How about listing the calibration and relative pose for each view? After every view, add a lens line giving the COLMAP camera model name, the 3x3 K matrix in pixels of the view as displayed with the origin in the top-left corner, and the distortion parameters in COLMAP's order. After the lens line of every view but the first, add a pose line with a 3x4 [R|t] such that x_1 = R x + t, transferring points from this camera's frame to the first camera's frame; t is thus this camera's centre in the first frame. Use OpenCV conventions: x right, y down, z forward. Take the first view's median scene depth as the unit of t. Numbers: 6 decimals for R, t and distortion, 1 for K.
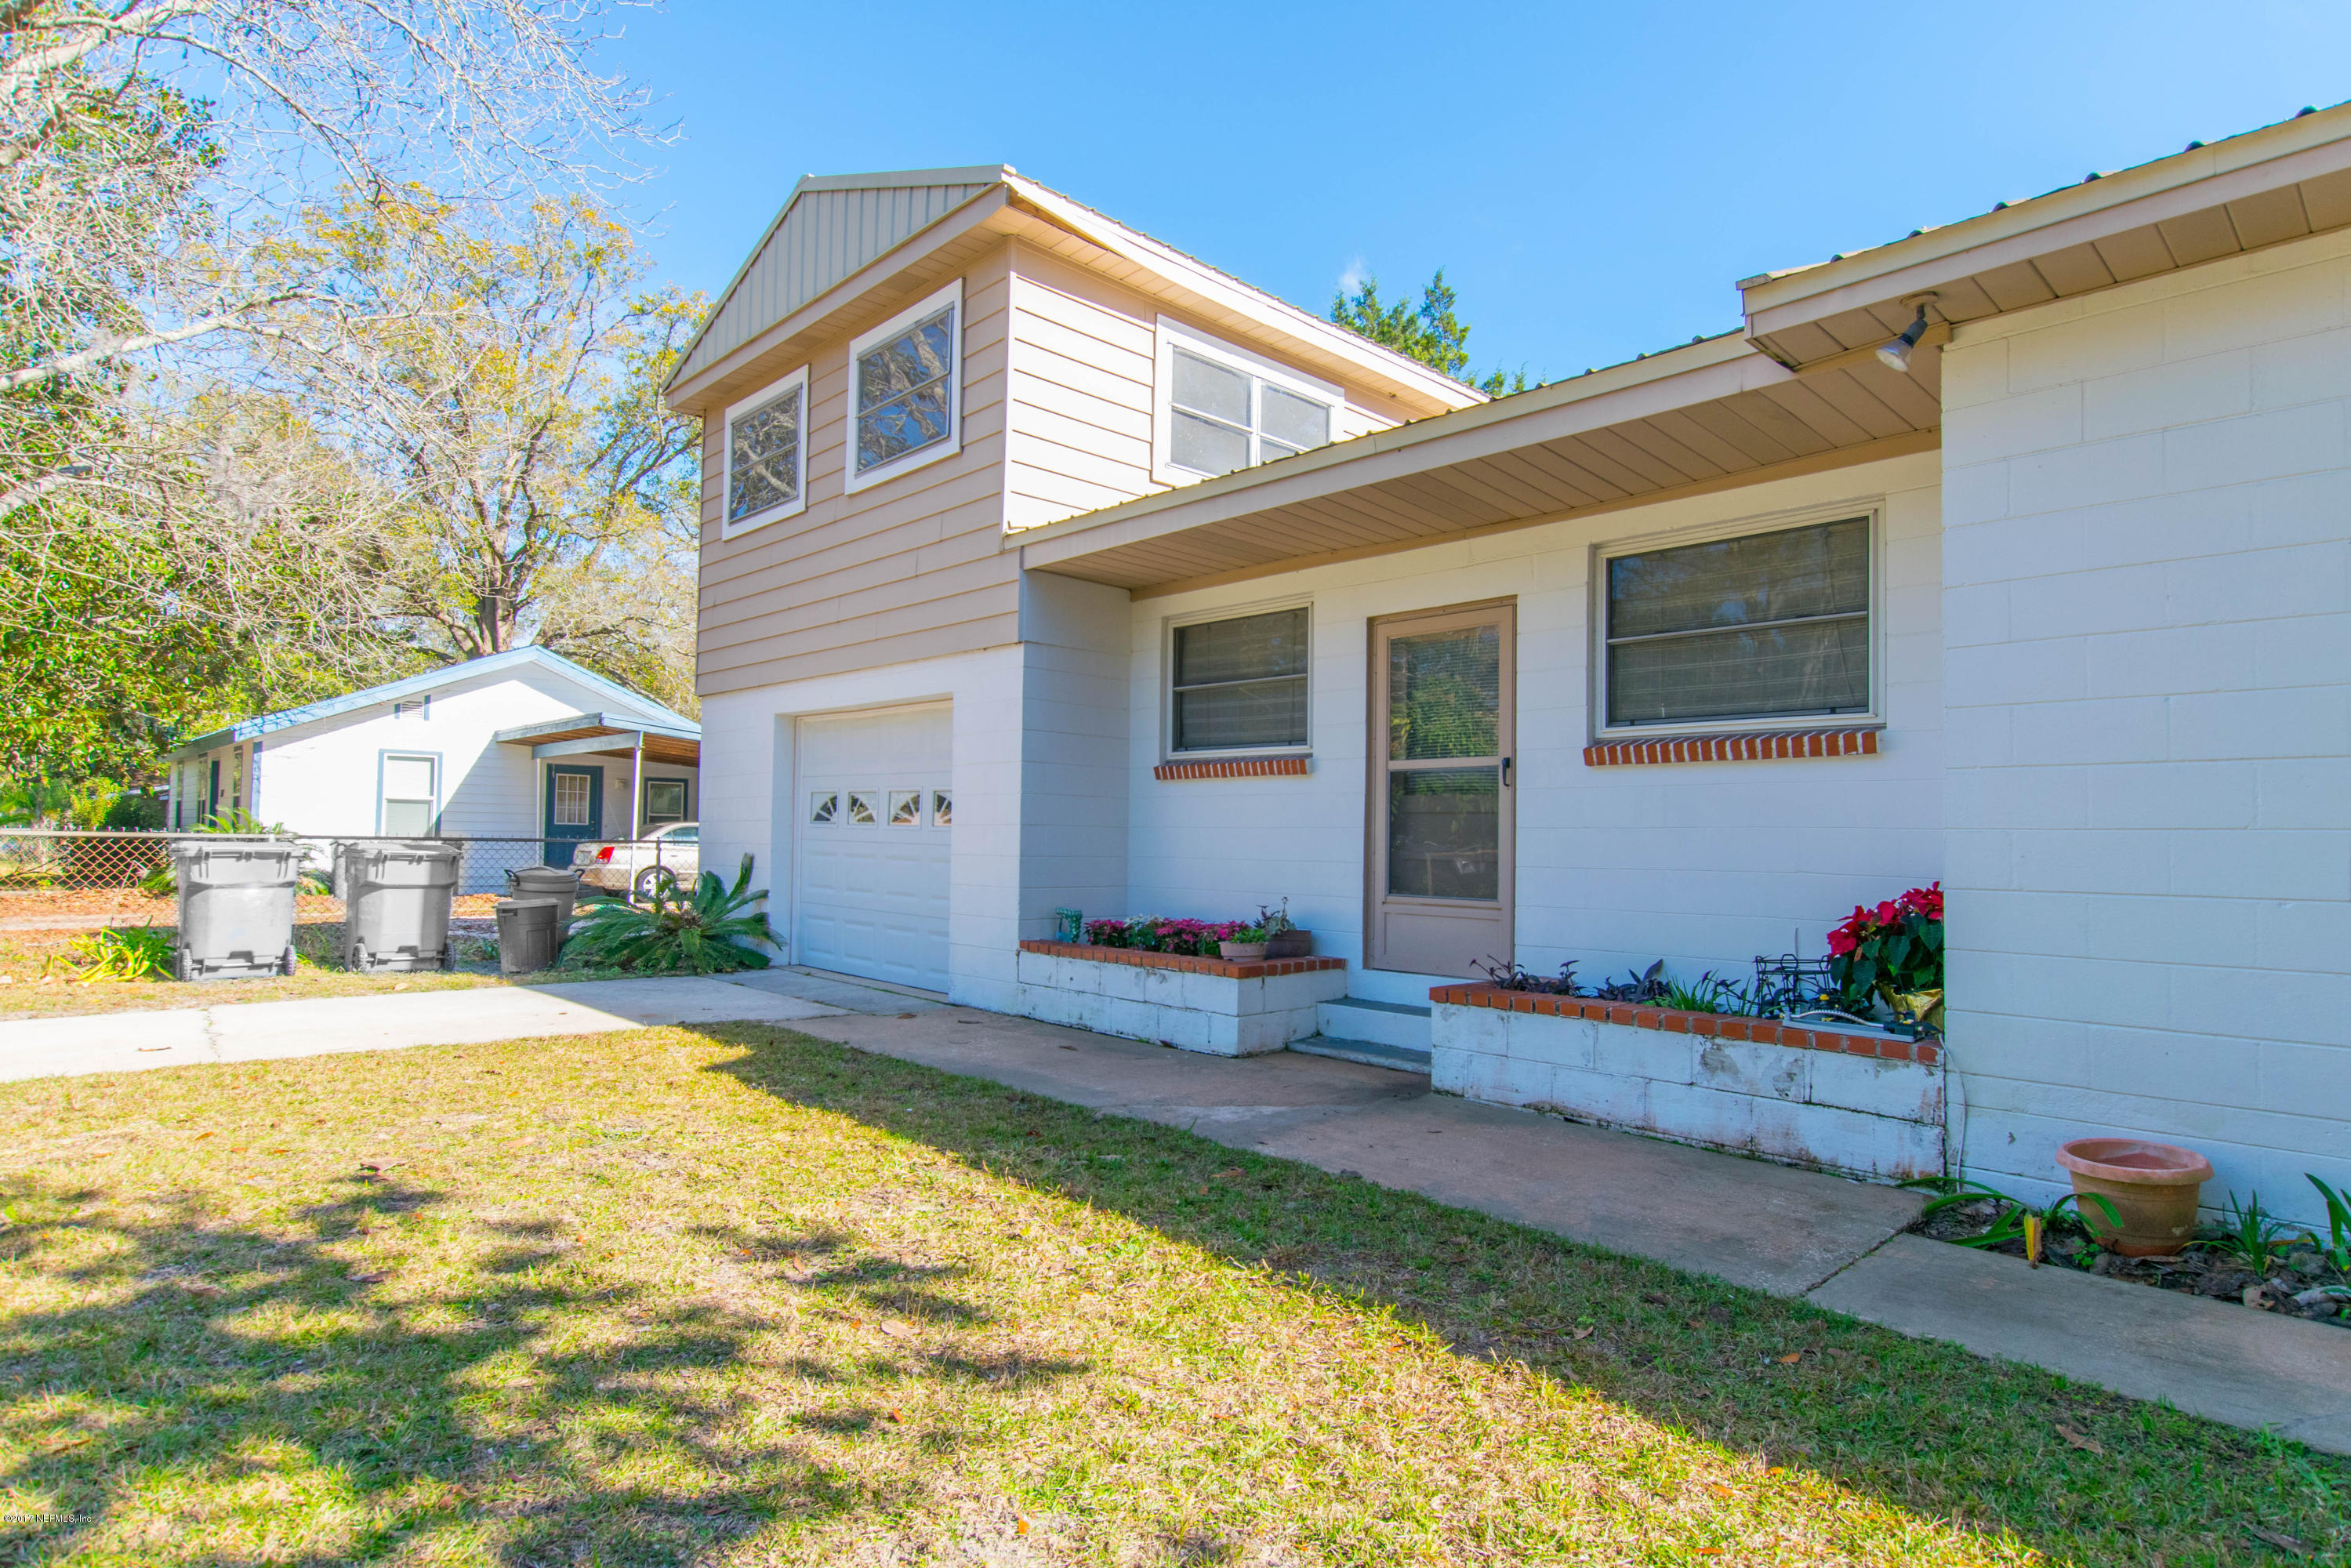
lens RADIAL K [[1241.5, 0, 1234.2], [0, 1241.5, 807.0], [0, 0, 1]] dist [0.001853, 0.000944]
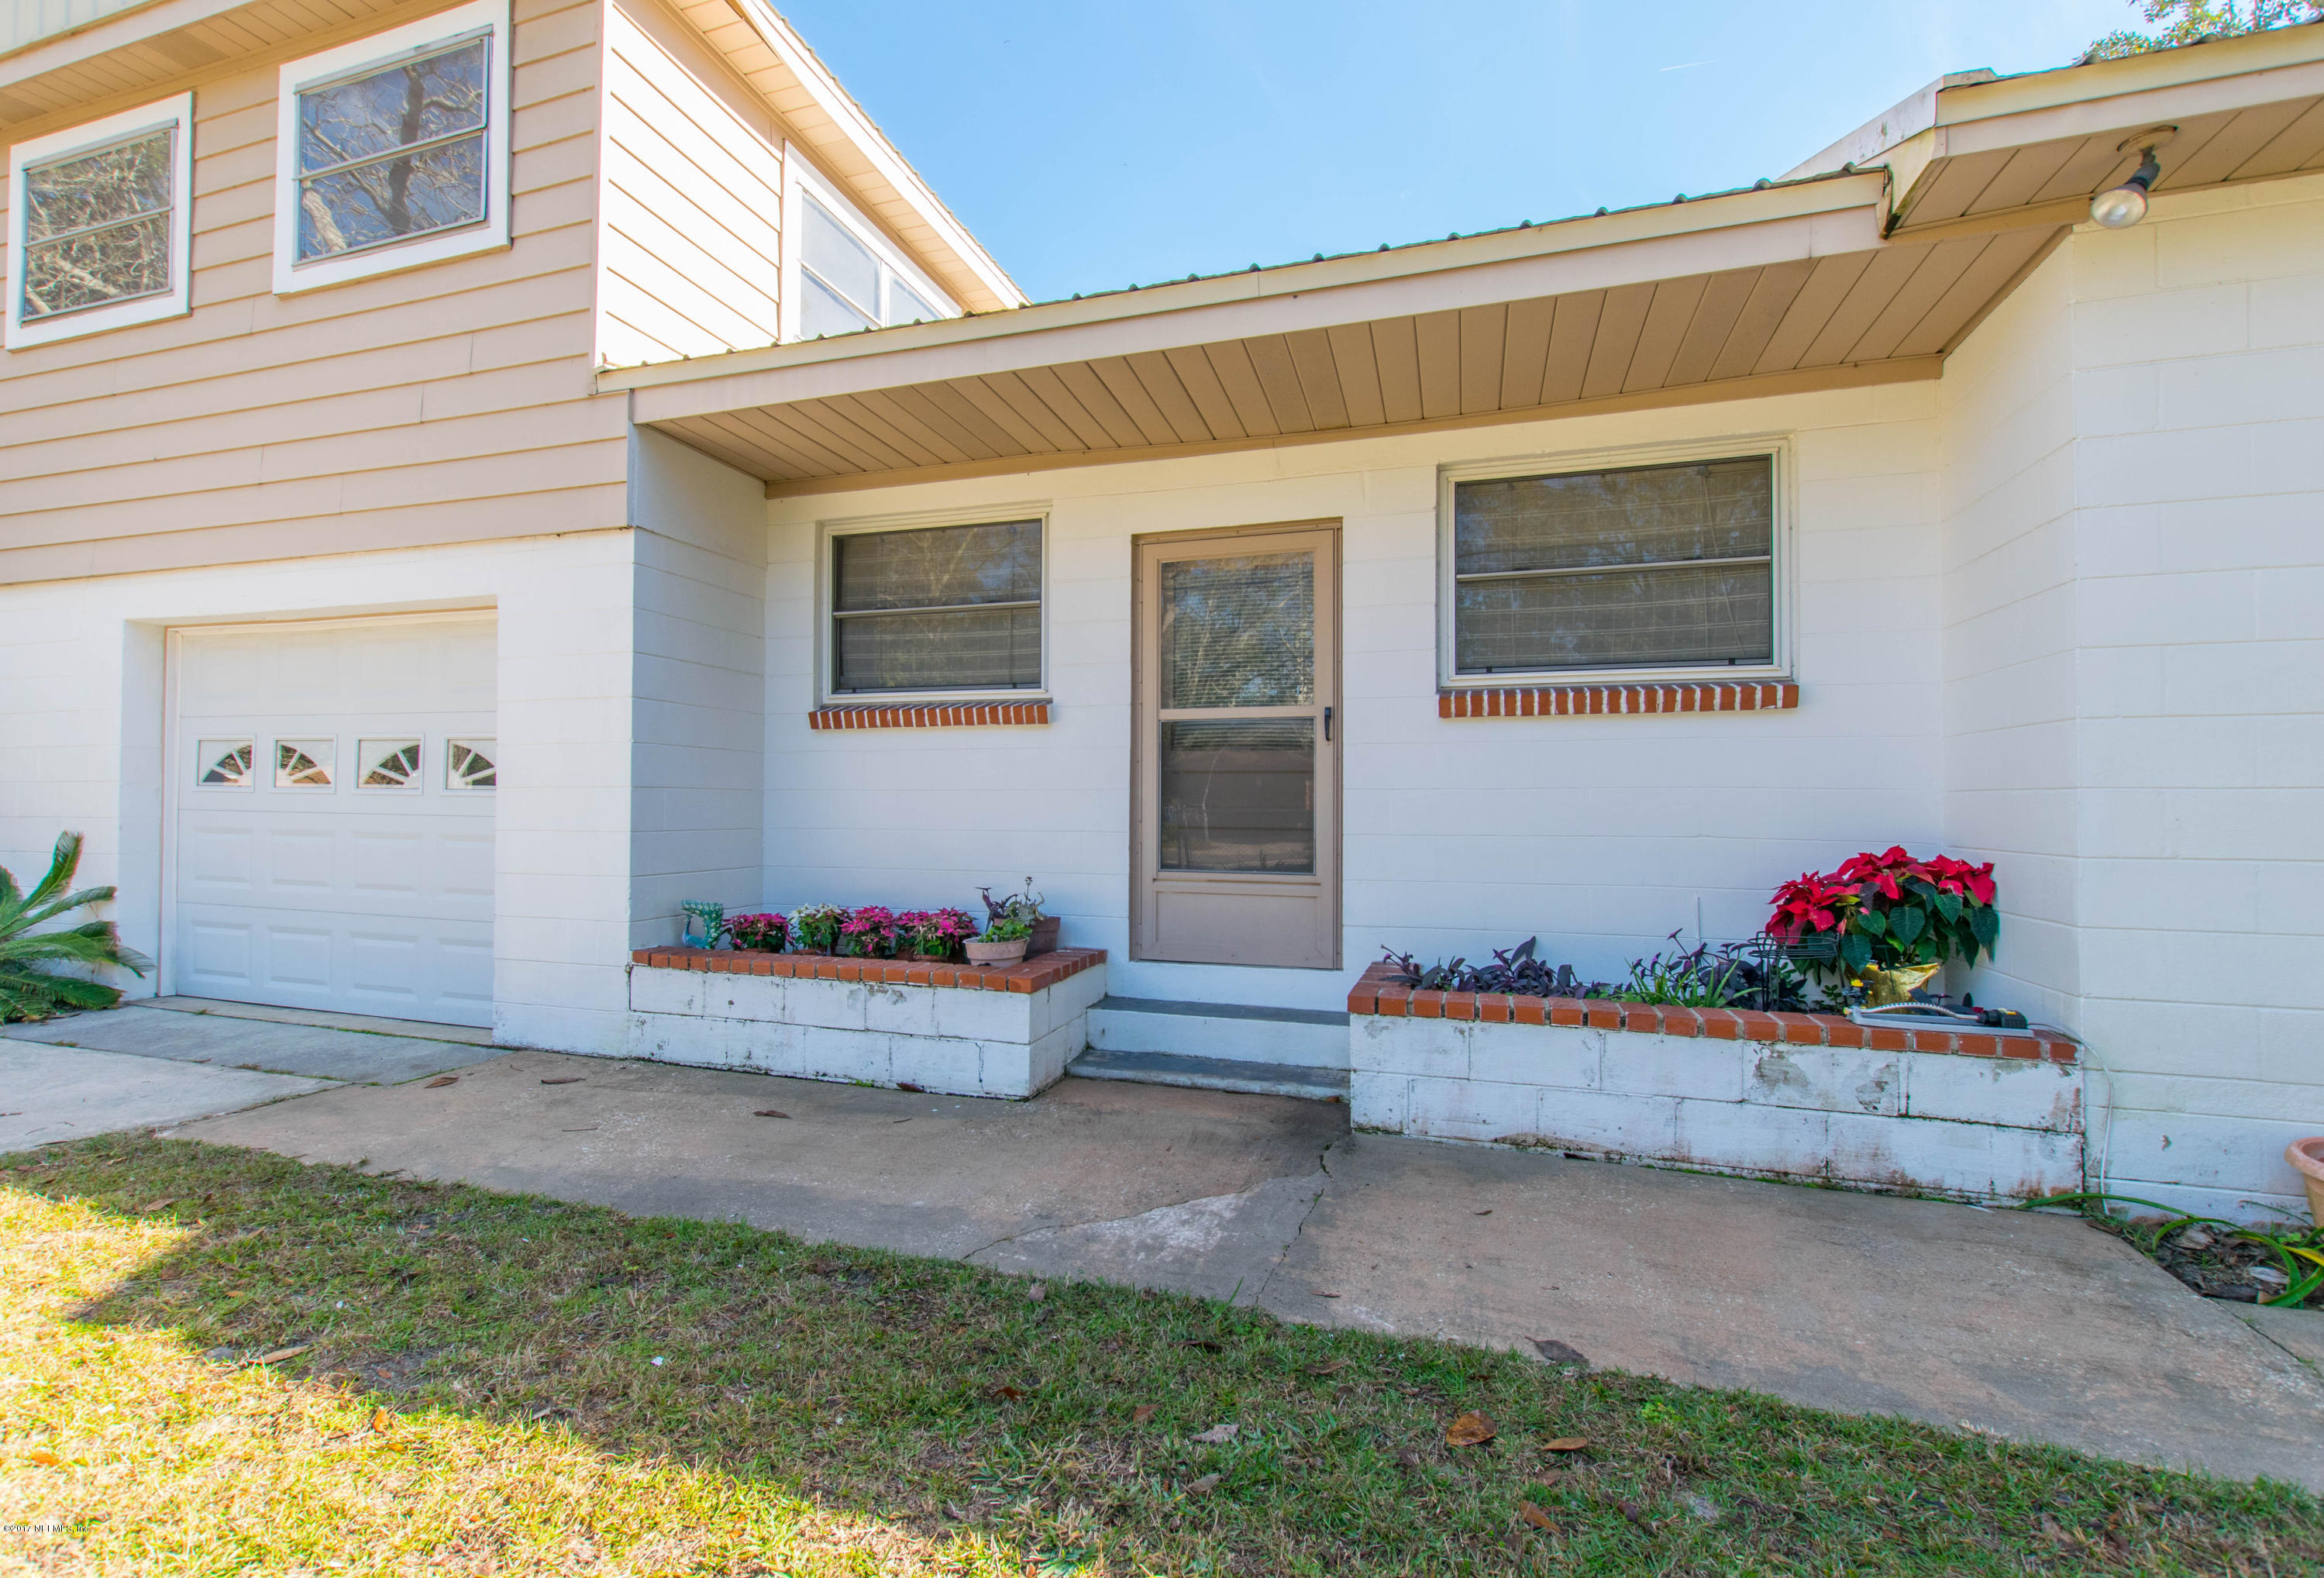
lens RADIAL K [[1033.1, 0, 1162.0], [0, 1033.1, 789.0], [0, 0, 1]] dist [0.010553, -0.004421]
pose [[0.892377, -0.003050, 0.451280, -0.185863], [-0.004208, 0.999877, 0.015080, 0.005801], [-0.451271, -0.015356, 0.892255, 0.375643]]
